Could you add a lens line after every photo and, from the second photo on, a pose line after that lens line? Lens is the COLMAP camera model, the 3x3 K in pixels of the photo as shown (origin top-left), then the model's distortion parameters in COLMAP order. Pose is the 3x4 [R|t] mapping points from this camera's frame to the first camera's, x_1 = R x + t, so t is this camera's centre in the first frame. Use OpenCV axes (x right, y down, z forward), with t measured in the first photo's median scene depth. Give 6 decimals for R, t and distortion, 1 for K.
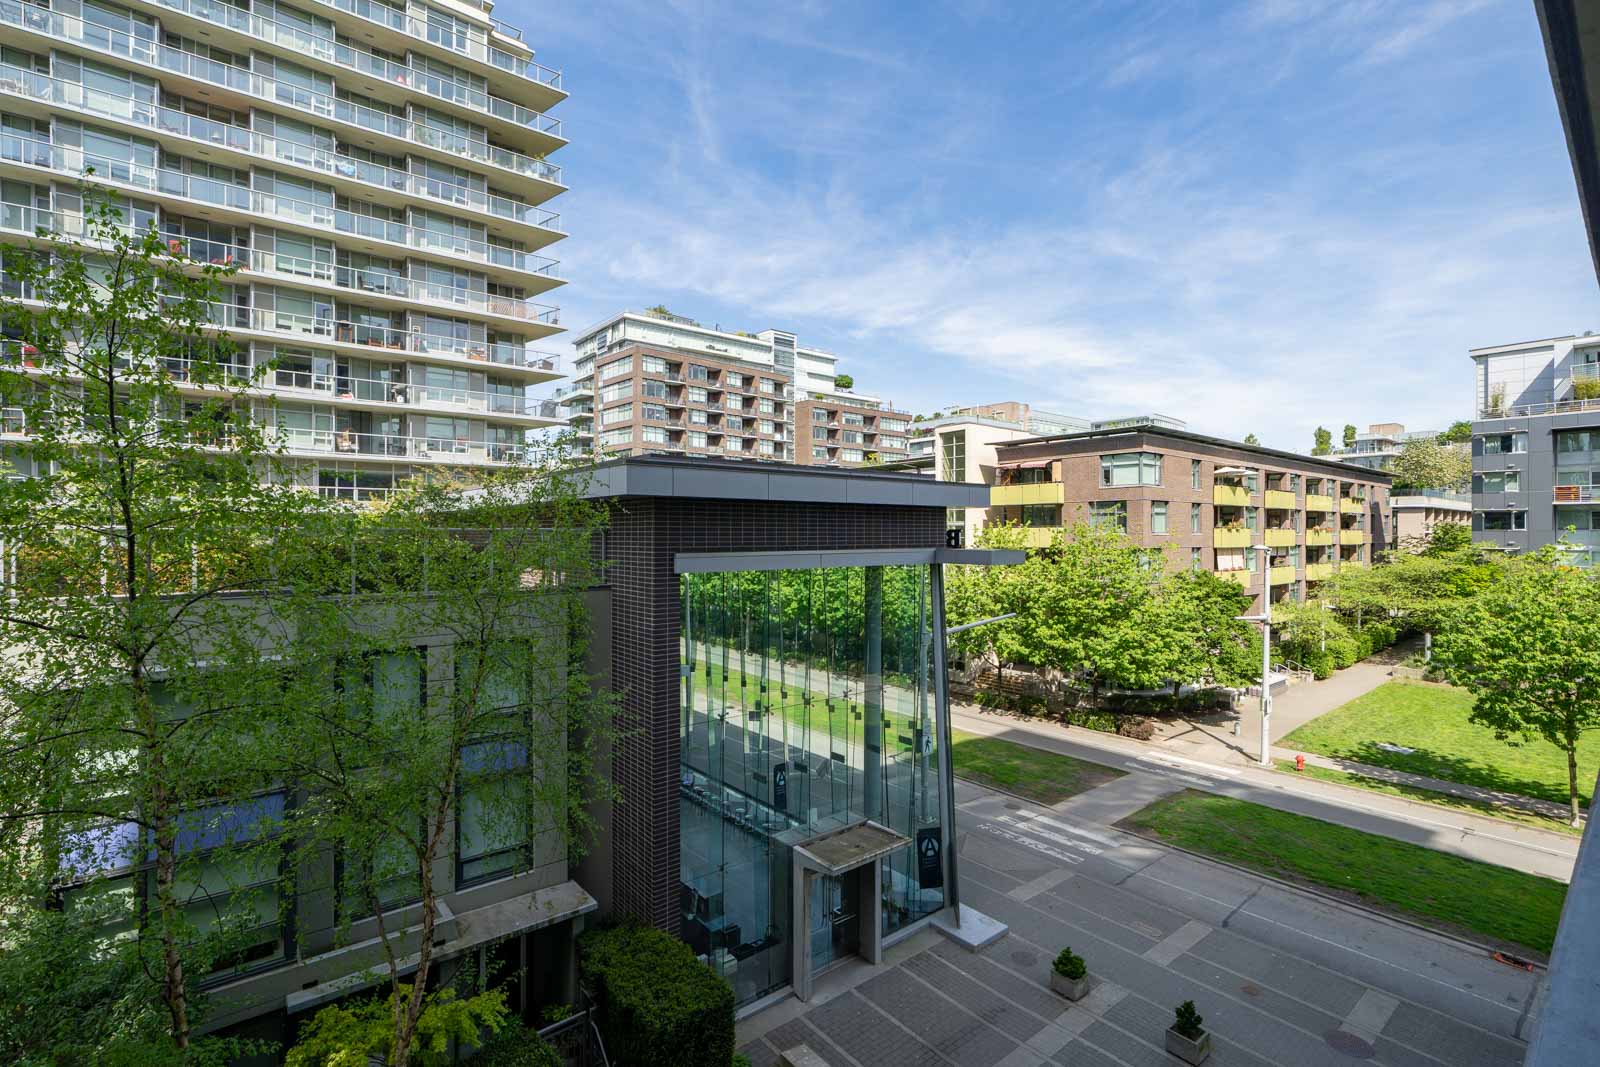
lens RADIAL K [[725.7, 0, 786.0], [0, 725.7, 532.9], [0, 0, 1]] dist [0.001797, 0.000352]
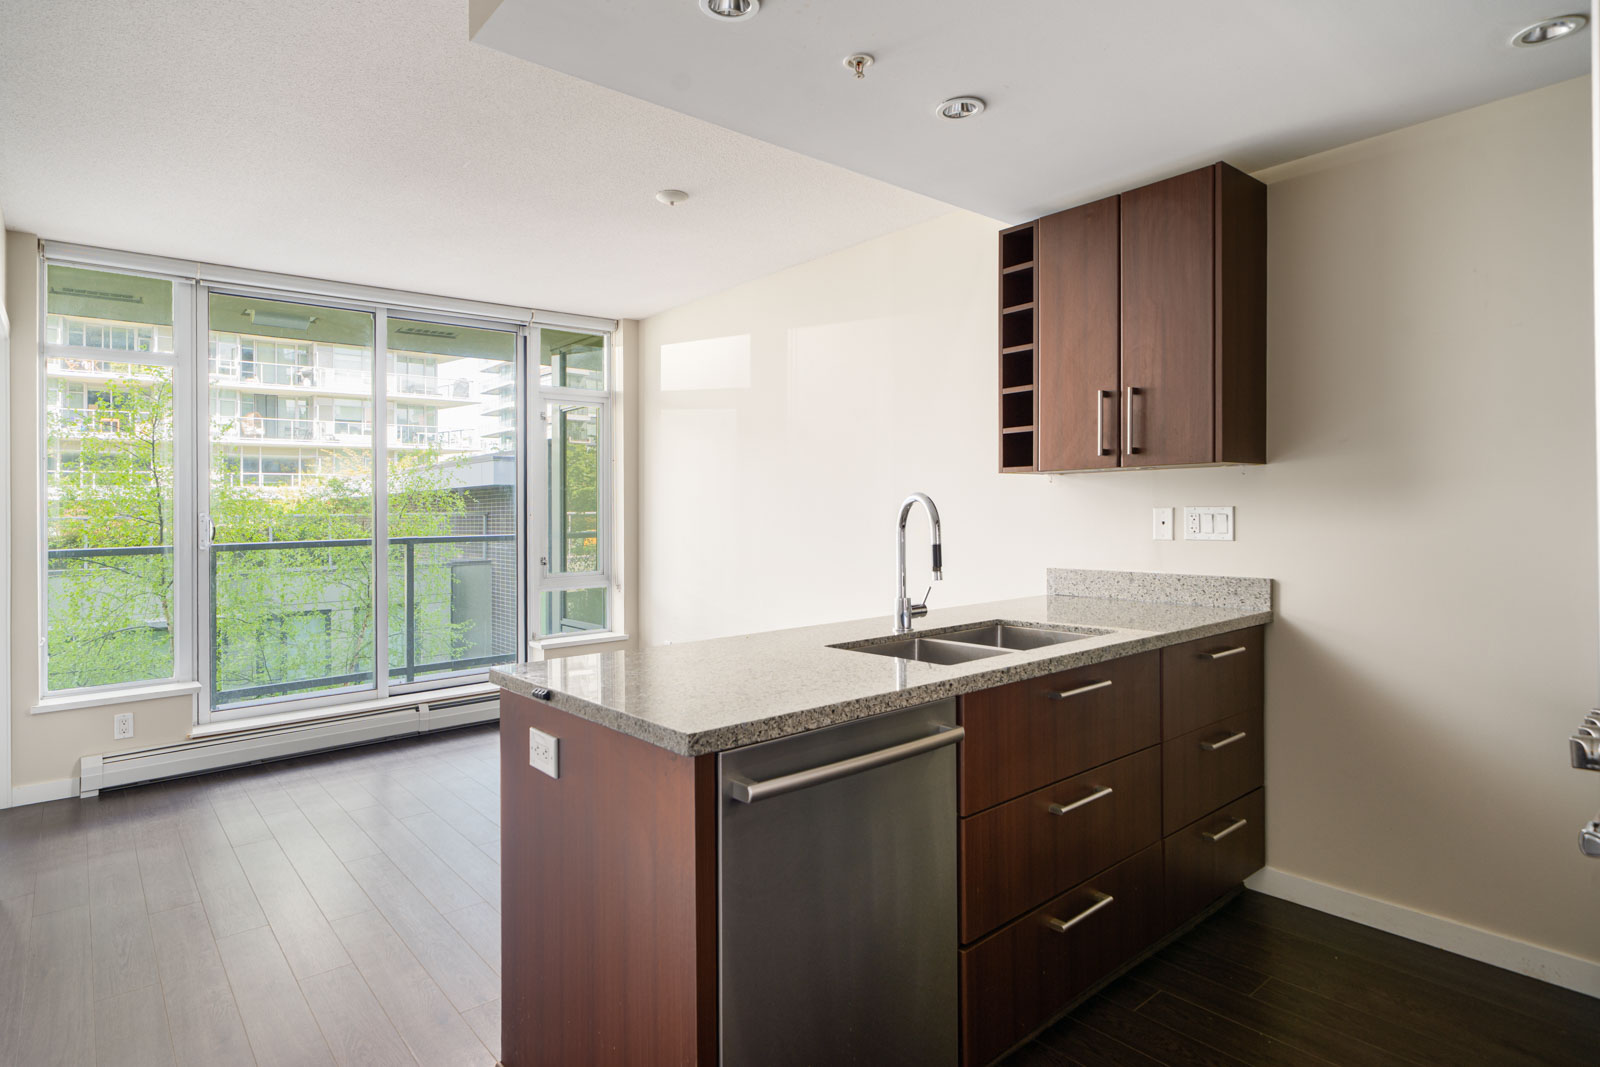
lens RADIAL K [[854.9, 0, 782.9], [0, 854.9, 497.1], [0, 0, 1]] dist [0.001368, 0.000520]
pose [[0.999686, -0.015951, 0.019316, 0.086646], [0.016259, 0.999741, -0.015899, 0.000071], [-0.019057, 0.016208, 0.999687, -0.164171]]
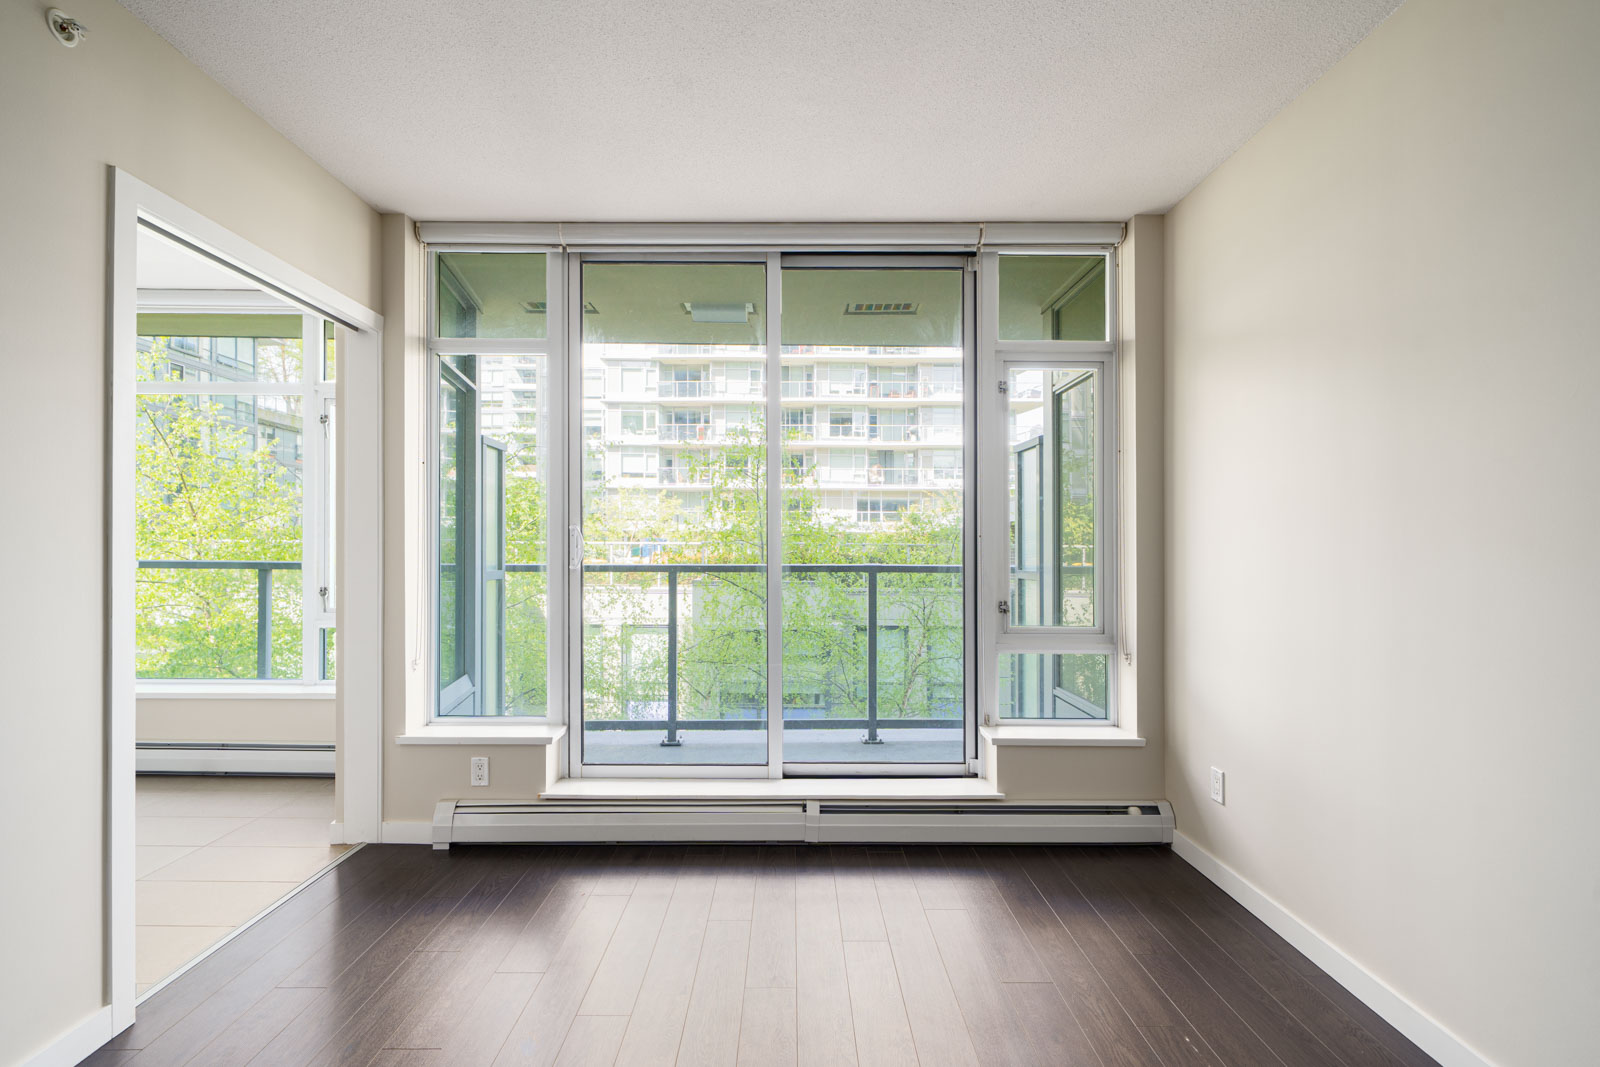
lens RADIAL K [[741.9, 0, 791.9], [0, 741.9, 540.0], [0, 0, 1]] dist [0.001130, 0.000130]
pose [[0.782997, -0.002536, -0.622020, 0.081558], [-0.005565, 0.999923, -0.011083, 0.001525], [0.622000, 0.012139, 0.782923, -0.096734]]
